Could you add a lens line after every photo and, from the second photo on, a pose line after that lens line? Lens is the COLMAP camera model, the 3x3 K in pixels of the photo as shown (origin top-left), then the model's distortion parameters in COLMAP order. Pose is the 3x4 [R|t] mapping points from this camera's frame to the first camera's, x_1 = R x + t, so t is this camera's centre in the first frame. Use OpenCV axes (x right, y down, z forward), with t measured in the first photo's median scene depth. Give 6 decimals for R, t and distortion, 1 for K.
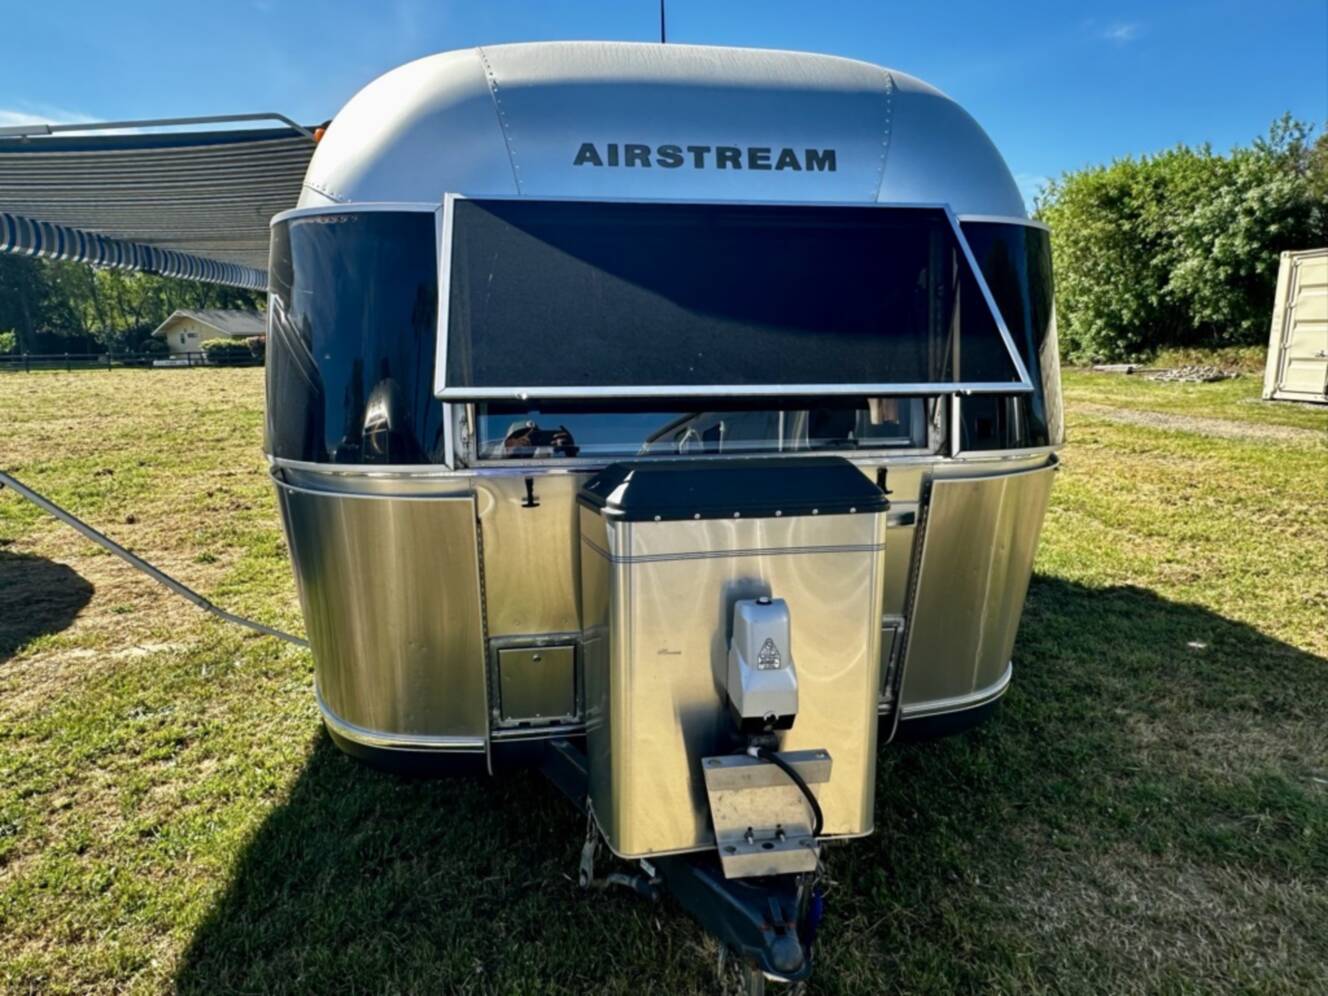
lens RADIAL K [[893.2, 0, 635.7], [0, 893.2, 508.0], [0, 0, 1]] dist [-0.001559, 0.000514]
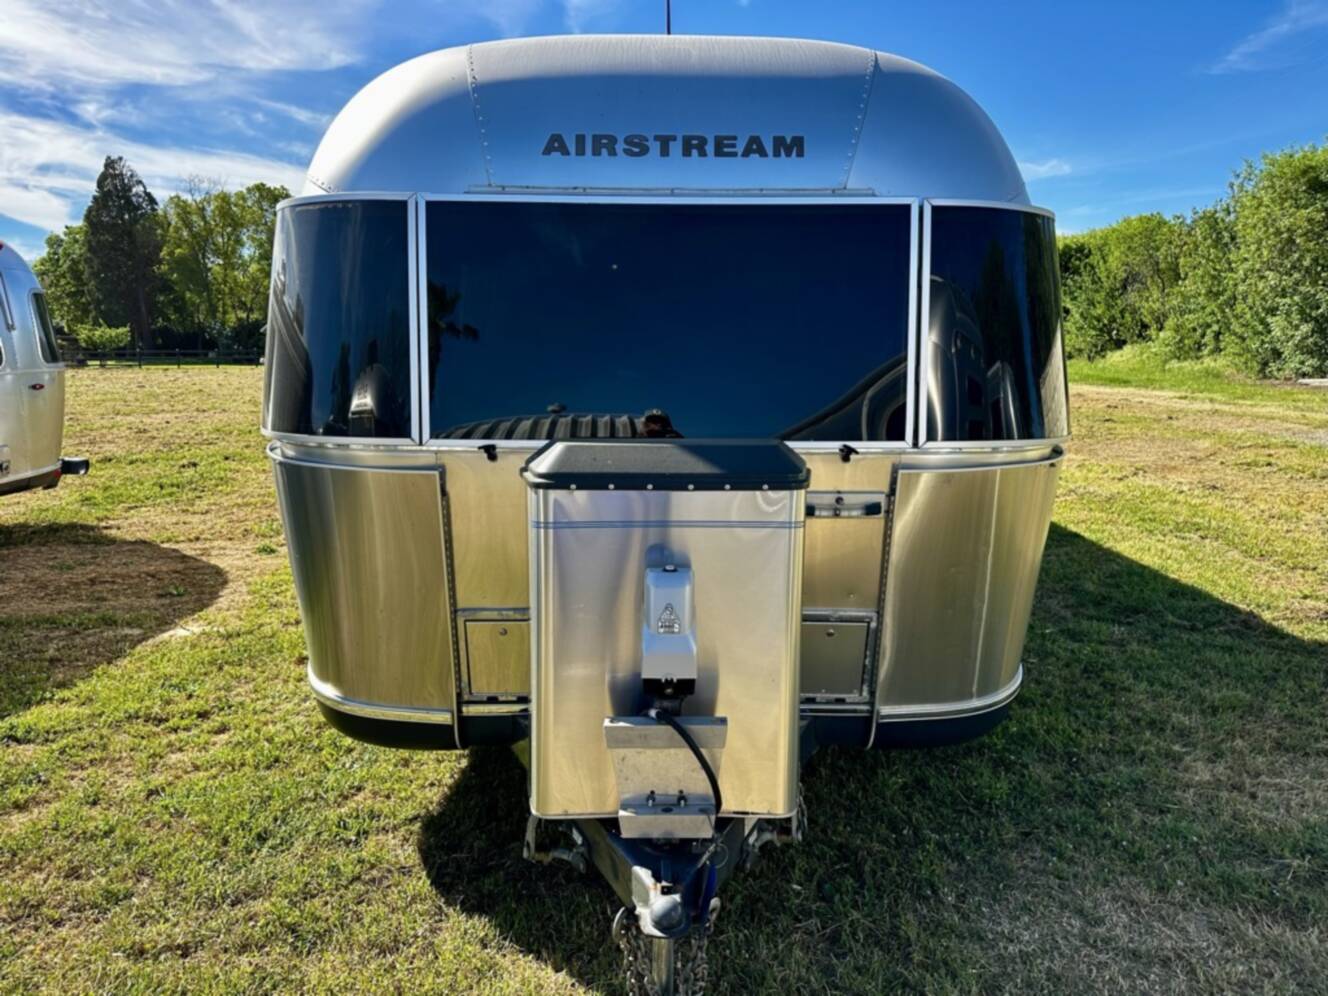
lens RADIAL K [[1024.4, 0, 664.0], [0, 1024.4, 498.0], [0, 0, 1]] dist [0.031409, -0.046783]
pose [[0.989334, 0.034190, -0.141593, 0.205224], [-0.040113, 0.998426, -0.039189, 0.047021], [0.140030, 0.044451, 0.989149, -0.122638]]
